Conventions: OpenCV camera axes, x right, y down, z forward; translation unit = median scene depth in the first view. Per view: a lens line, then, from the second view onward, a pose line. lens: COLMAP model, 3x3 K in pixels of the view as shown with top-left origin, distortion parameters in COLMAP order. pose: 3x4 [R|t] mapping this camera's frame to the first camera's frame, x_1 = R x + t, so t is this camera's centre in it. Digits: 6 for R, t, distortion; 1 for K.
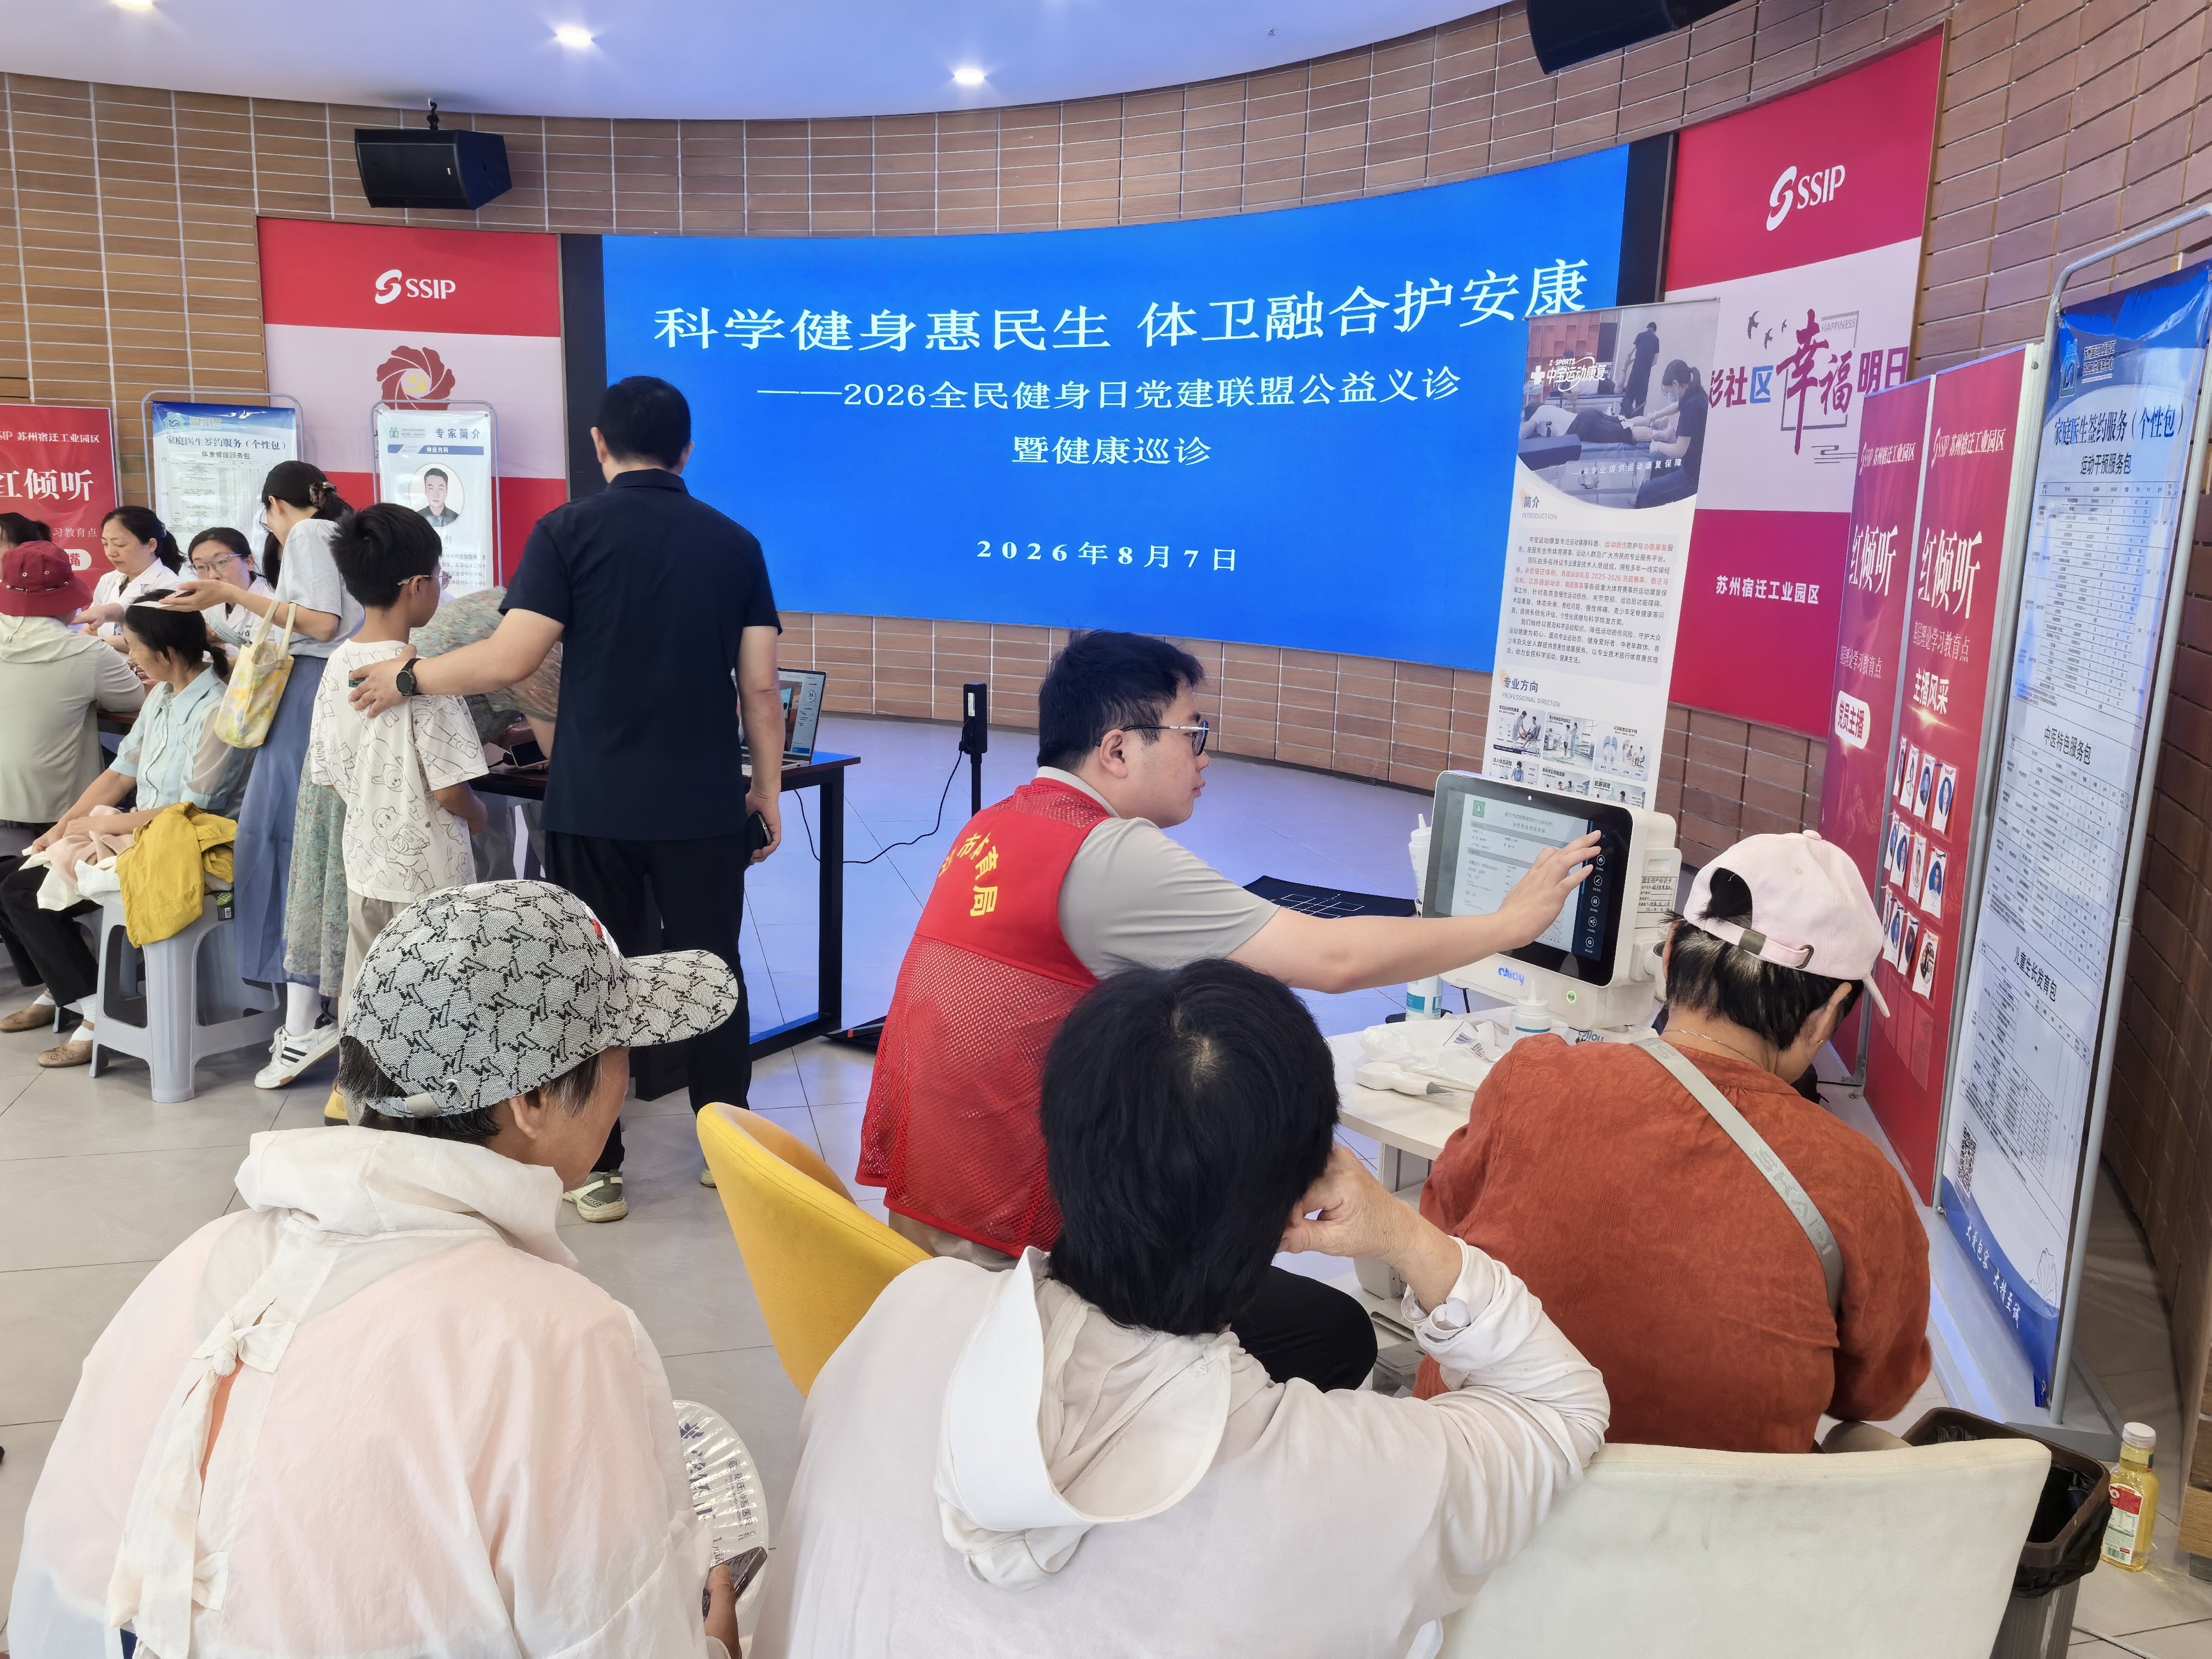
lens RADIAL K [[1731.5, 0, 1105.4], [0, 1731.5, 822.2], [0, 0, 1]] dist [0.065980, -0.078395]
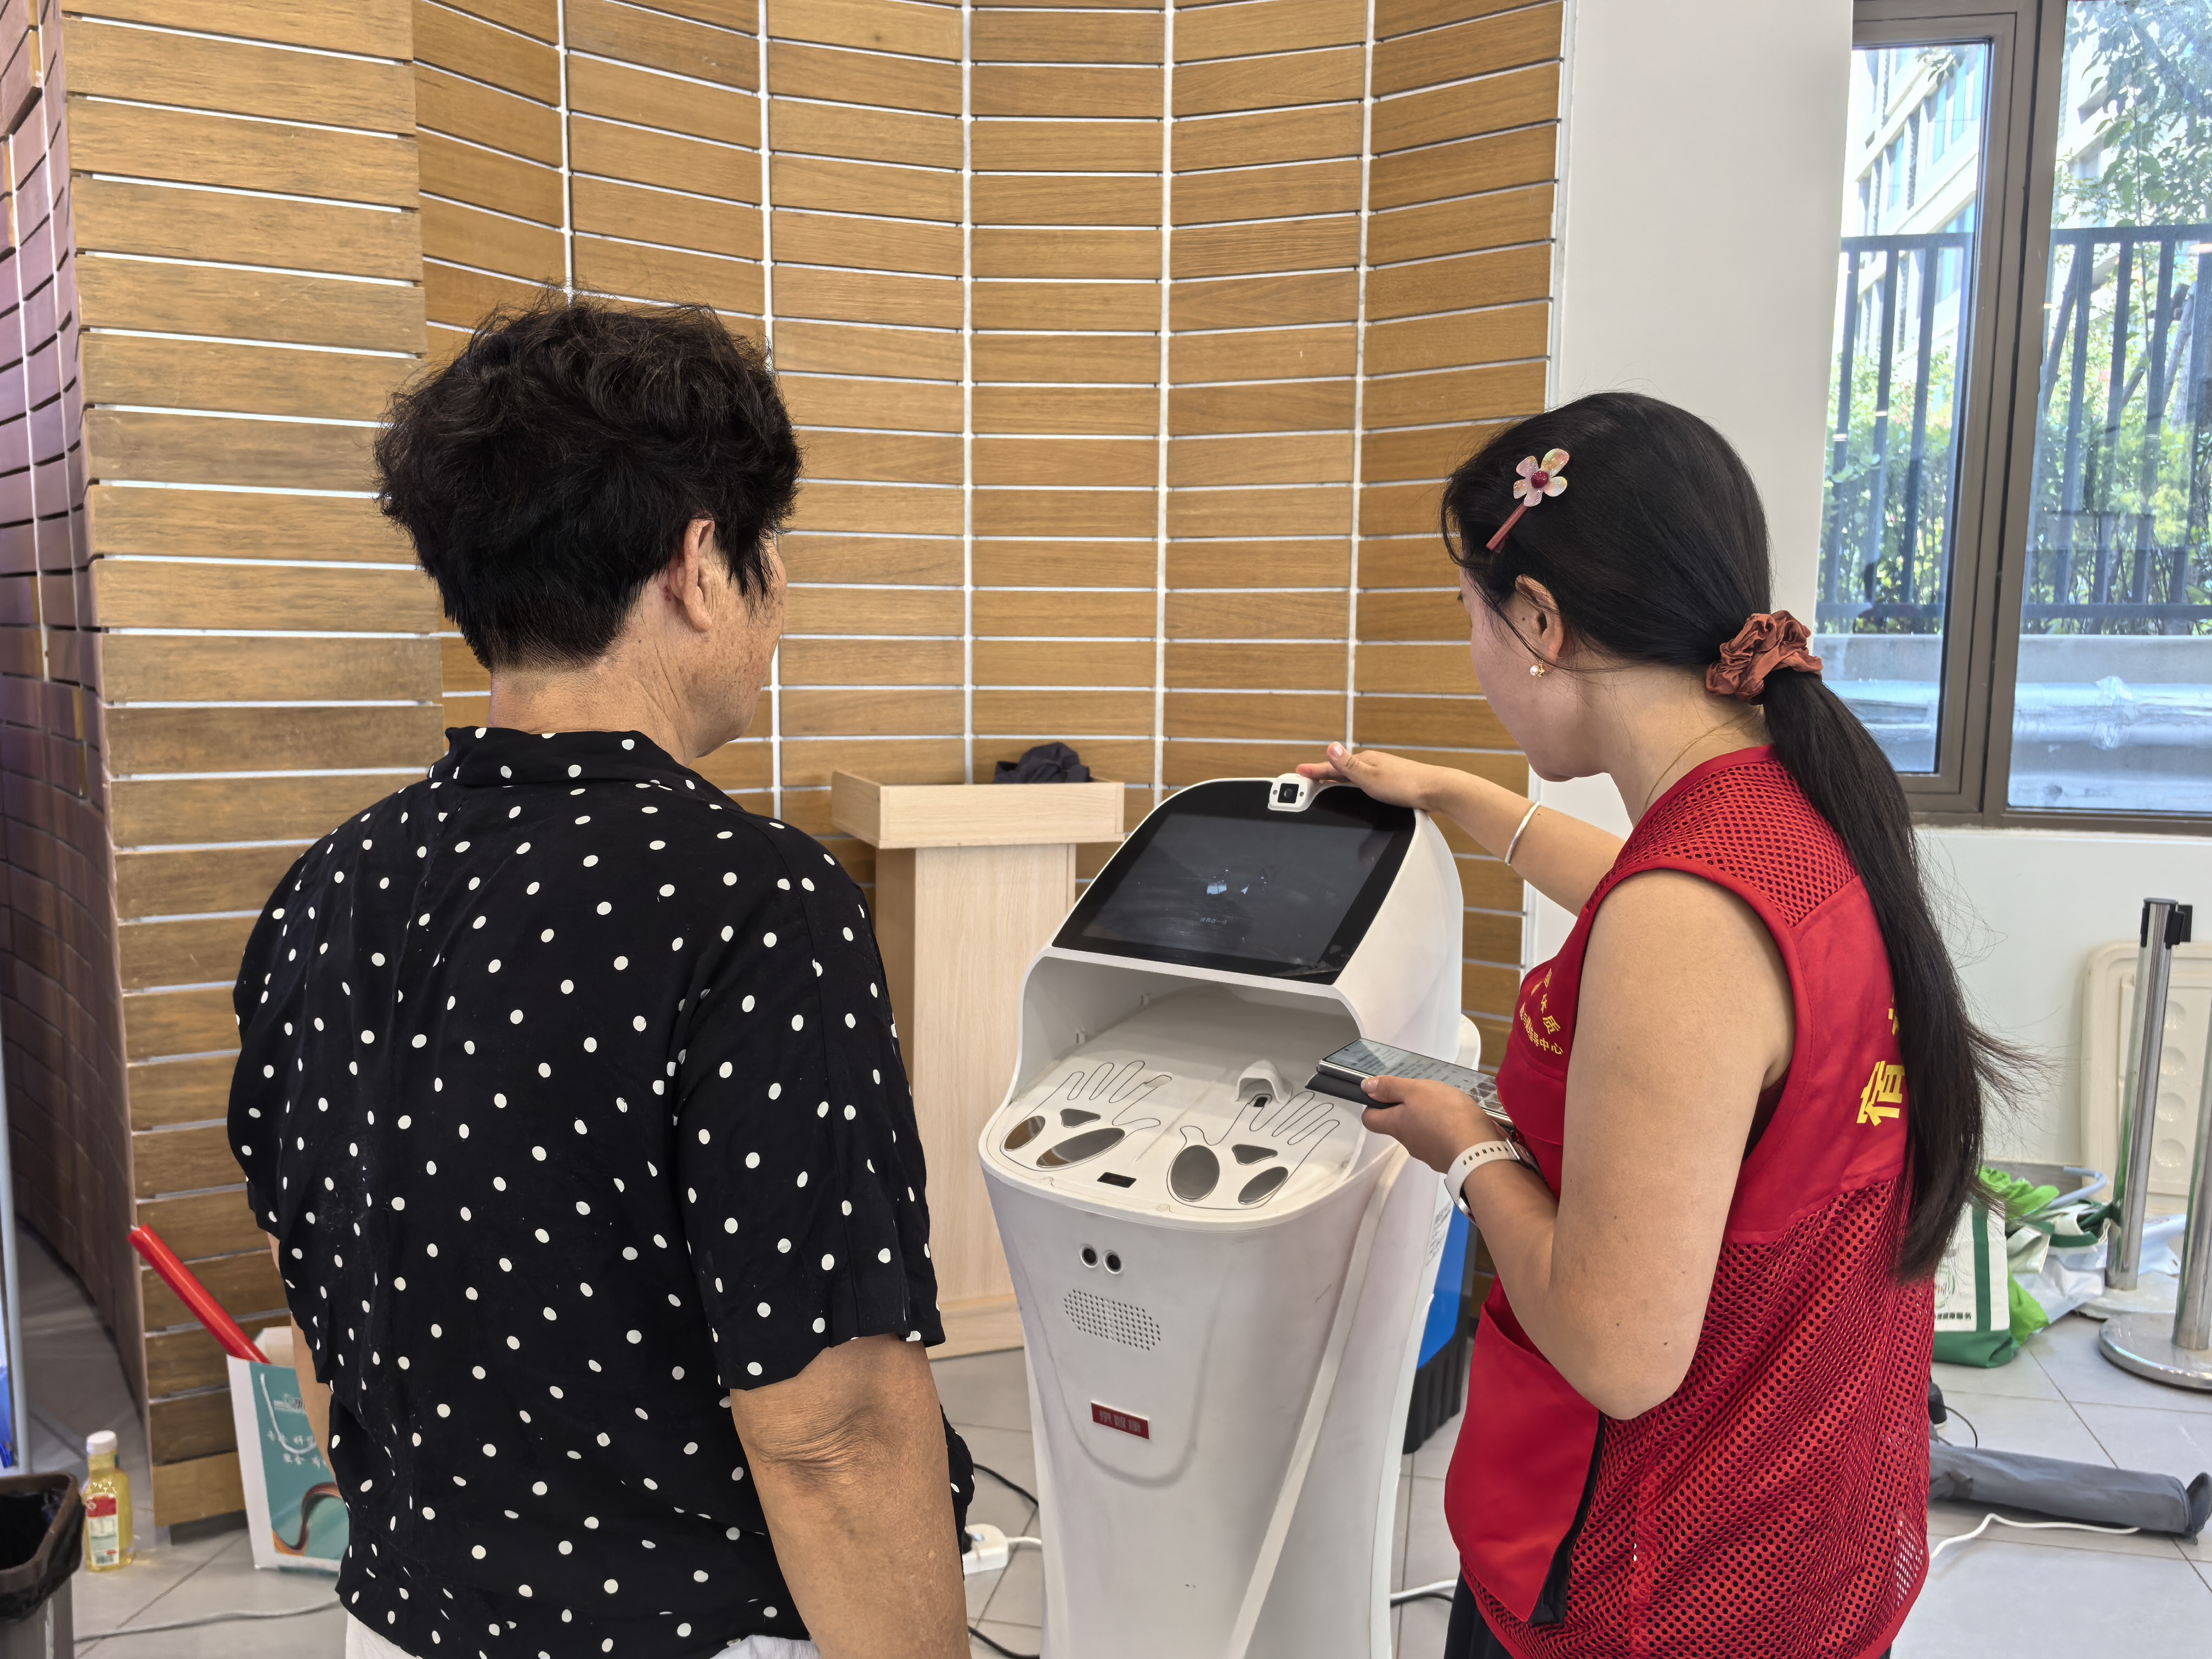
lens RADIAL K [[1731.5, 0, 1072.7], [0, 1731.5, 850.8], [0, 0, 1]] dist [0.065980, -0.078395]
pose [[0.463079, -0.134094, 0.876115, -0.008914], [0.167969, 0.983853, 0.061802, 0.007961], [-0.870255, 0.118541, 0.478125, -0.023188]]
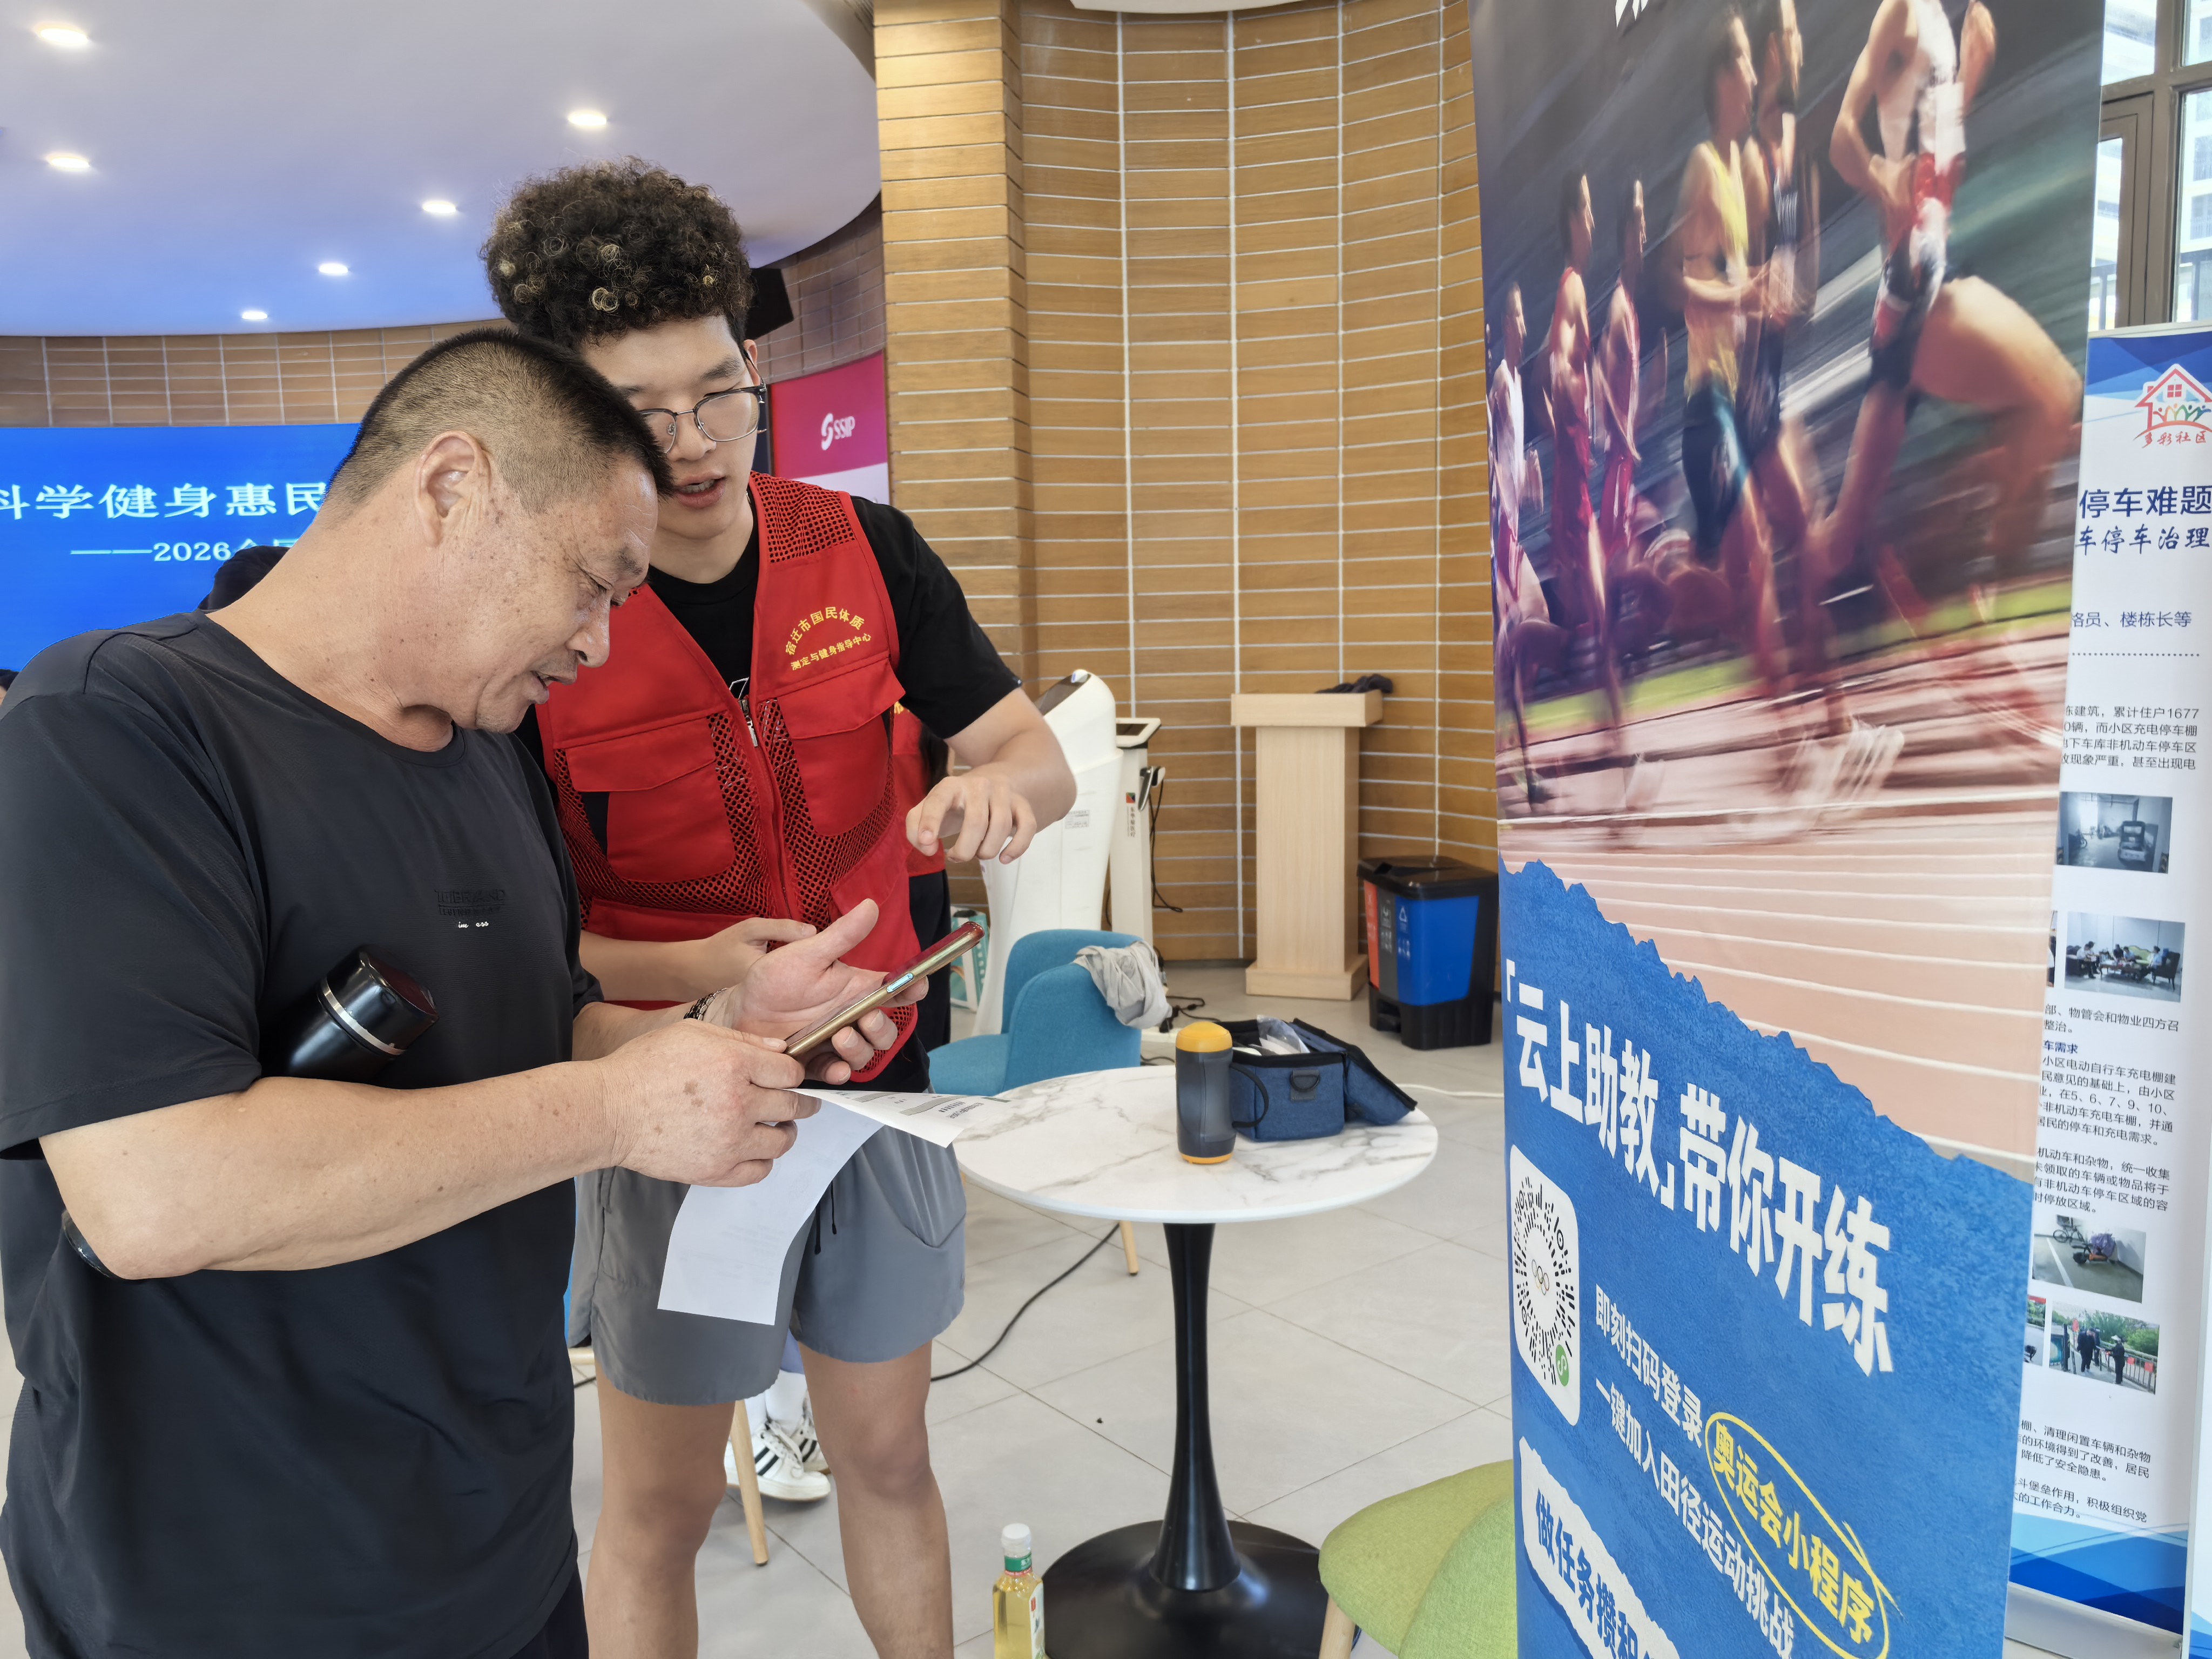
lens RADIAL K [[1731.5, 0, 1103.5], [0, 1731.5, 824.1], [0, 0, 1]] dist [0.065980, -0.078395]
pose [[0.917726, -0.095649, 0.385527, -0.039469], [0.119221, 0.992154, -0.037645, 0.085944], [-0.378901, 0.080511, 0.921928, -0.461739]]
